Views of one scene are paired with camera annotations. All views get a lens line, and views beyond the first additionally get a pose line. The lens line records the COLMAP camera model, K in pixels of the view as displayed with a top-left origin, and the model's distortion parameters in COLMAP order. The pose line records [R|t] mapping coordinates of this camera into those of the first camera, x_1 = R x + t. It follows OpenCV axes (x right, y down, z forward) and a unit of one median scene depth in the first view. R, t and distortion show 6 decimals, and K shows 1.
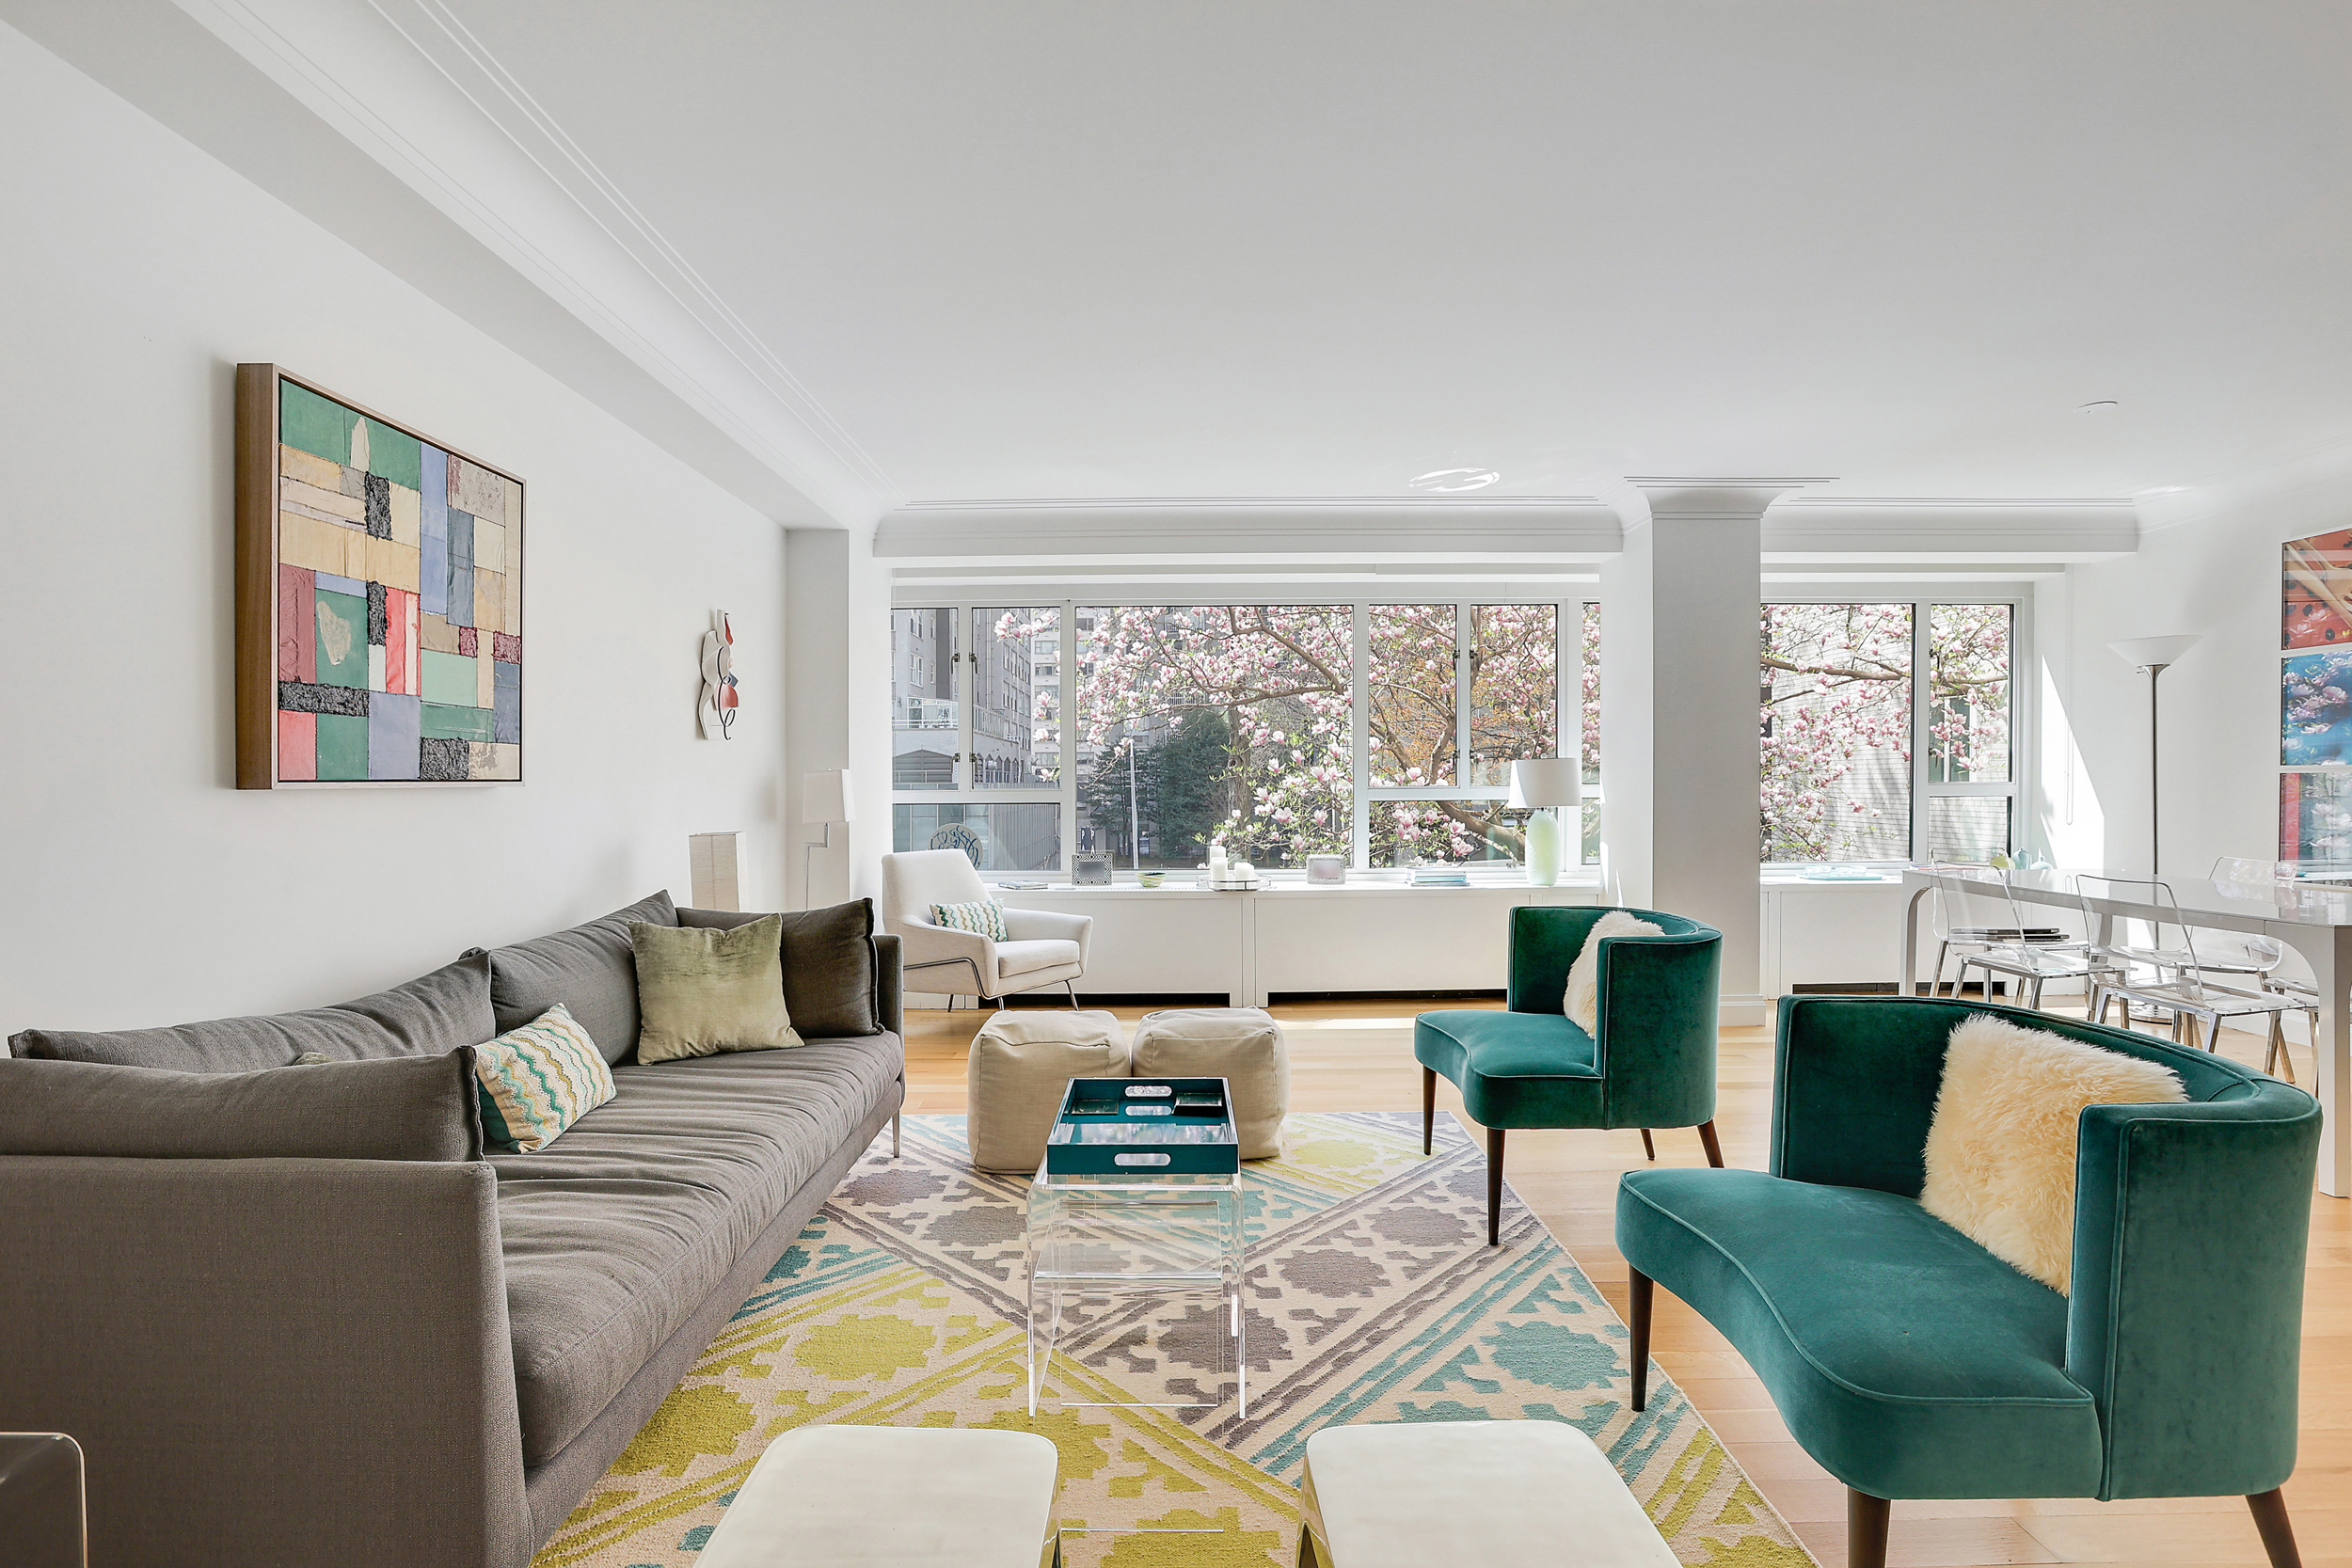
lens RADIAL K [[1086.8, 0, 1171.9], [0, 1086.8, 784.1], [0, 0, 1]] dist [0.000503, 0.000219]
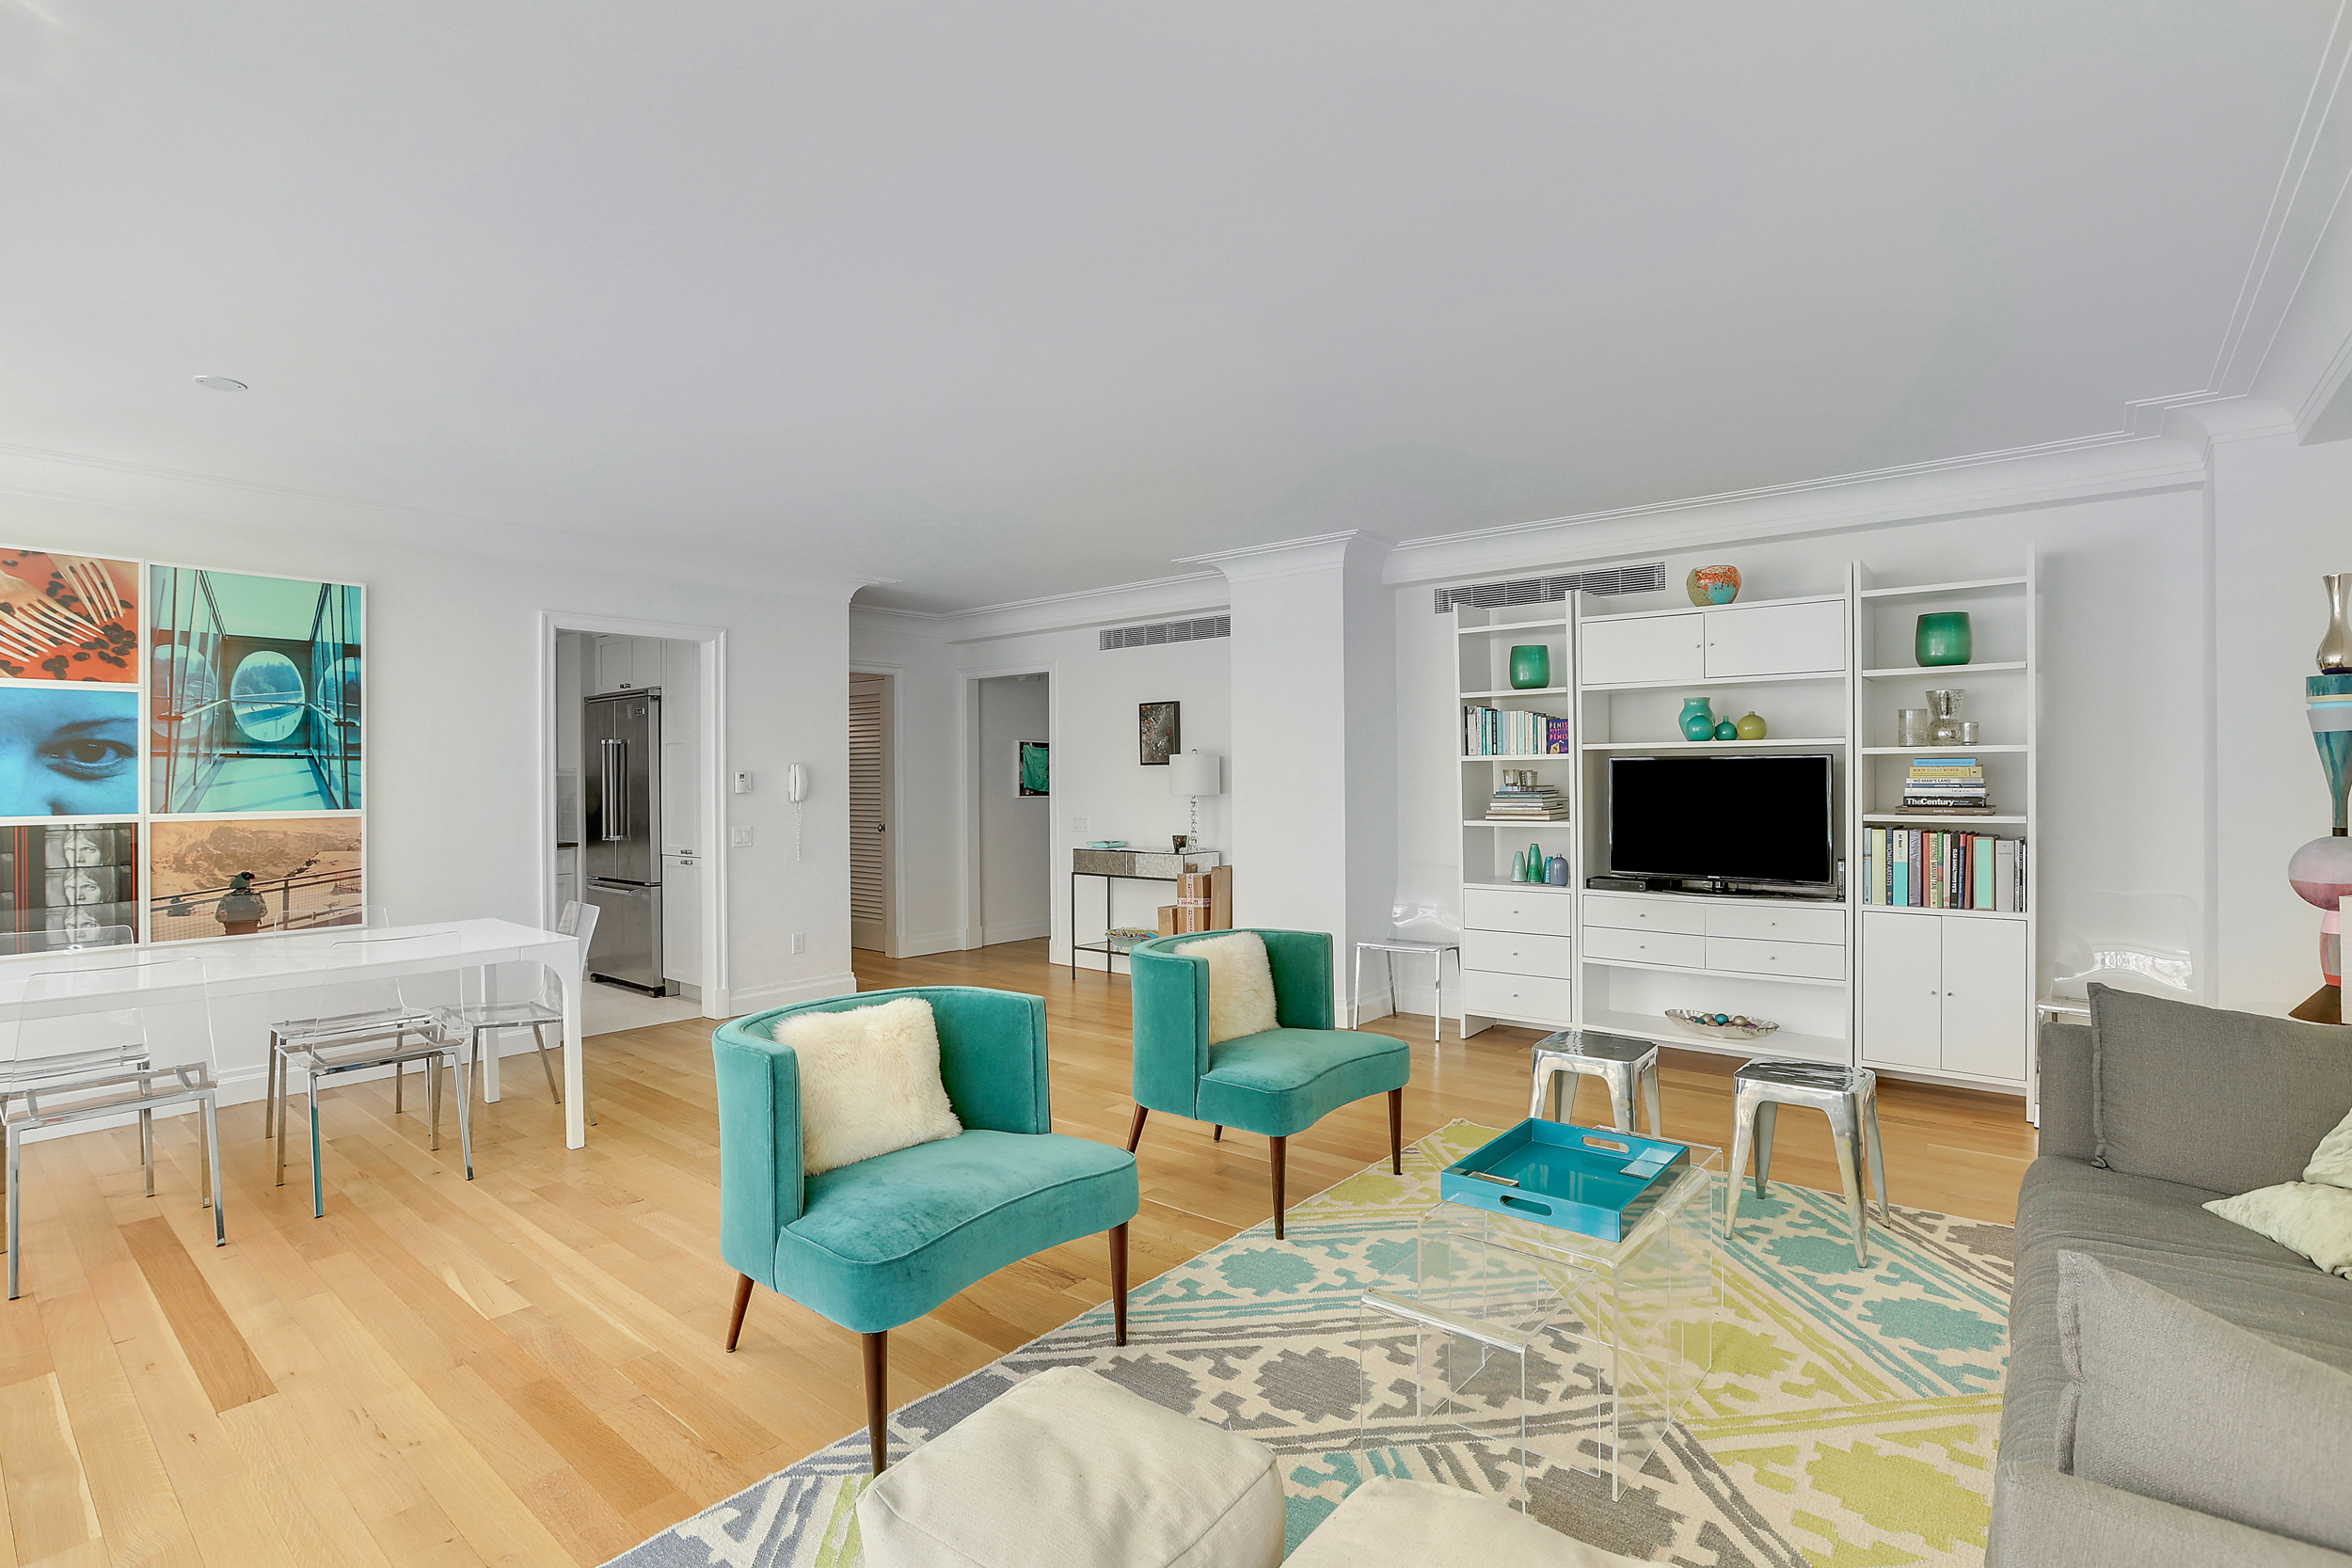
lens RADIAL K [[1086.8, 0, 1175.1], [0, 1086.8, 797.2], [0, 0, 1]] dist [0.000503, 0.000219]
pose [[-0.769496, 0.006029, 0.638623, -0.363684], [0.007488, 0.999972, -0.000417, -0.040237], [-0.638607, 0.004461, -0.769520, 1.870347]]
